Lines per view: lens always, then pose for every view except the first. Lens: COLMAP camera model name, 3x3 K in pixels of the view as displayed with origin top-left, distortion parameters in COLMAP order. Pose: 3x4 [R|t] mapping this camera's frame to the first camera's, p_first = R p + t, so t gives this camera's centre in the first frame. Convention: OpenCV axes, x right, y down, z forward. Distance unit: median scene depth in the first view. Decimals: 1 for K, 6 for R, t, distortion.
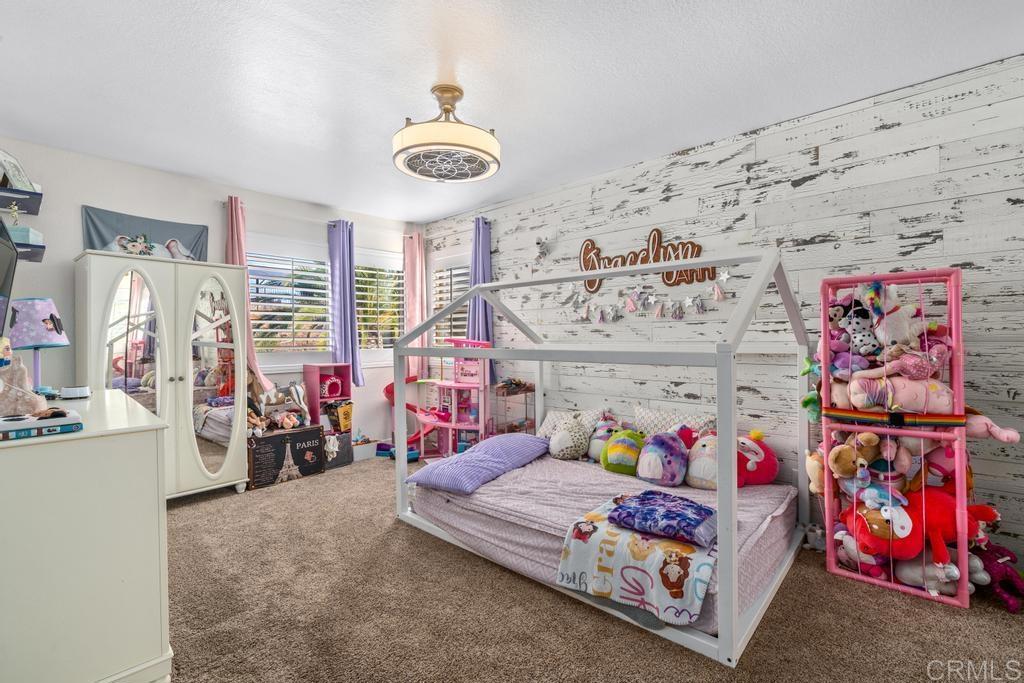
lens RADIAL K [[470.9, 0, 515.8], [0, 470.9, 339.5], [0, 0, 1]] dist [-0.004162, -0.000458]
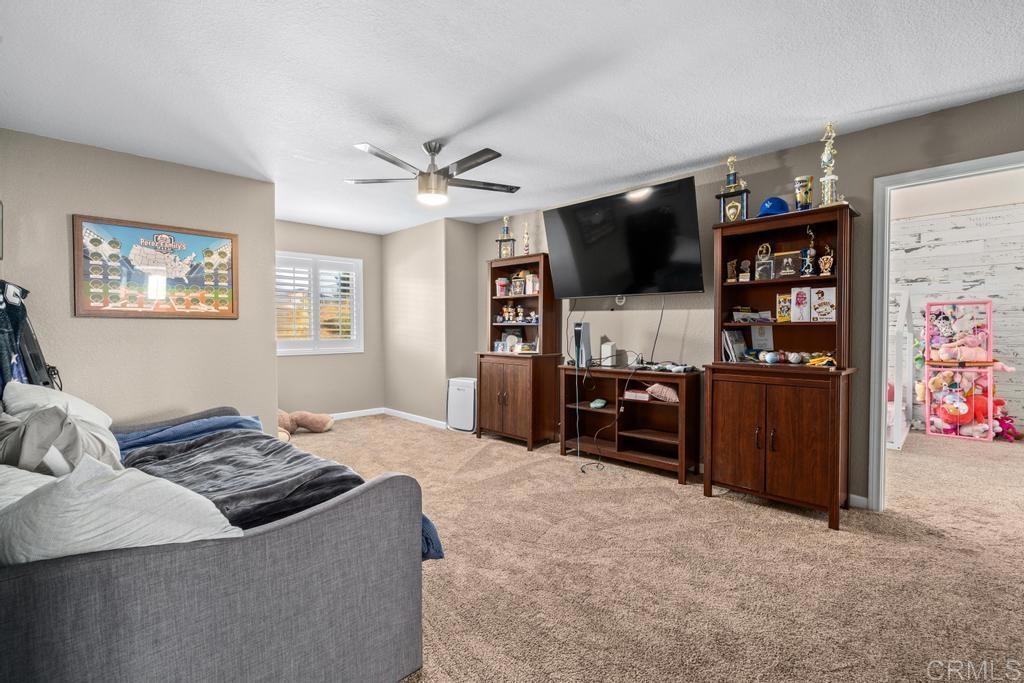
lens RADIAL K [[470.9, 0, 508.6], [0, 470.9, 340.6], [0, 0, 1]] dist [-0.004162, -0.000458]
pose [[0.998842, 0.004214, -0.047935, -1.258268], [-0.003136, 0.999741, 0.022540, 0.006817], [0.048018, -0.022364, 0.998596, -1.356589]]
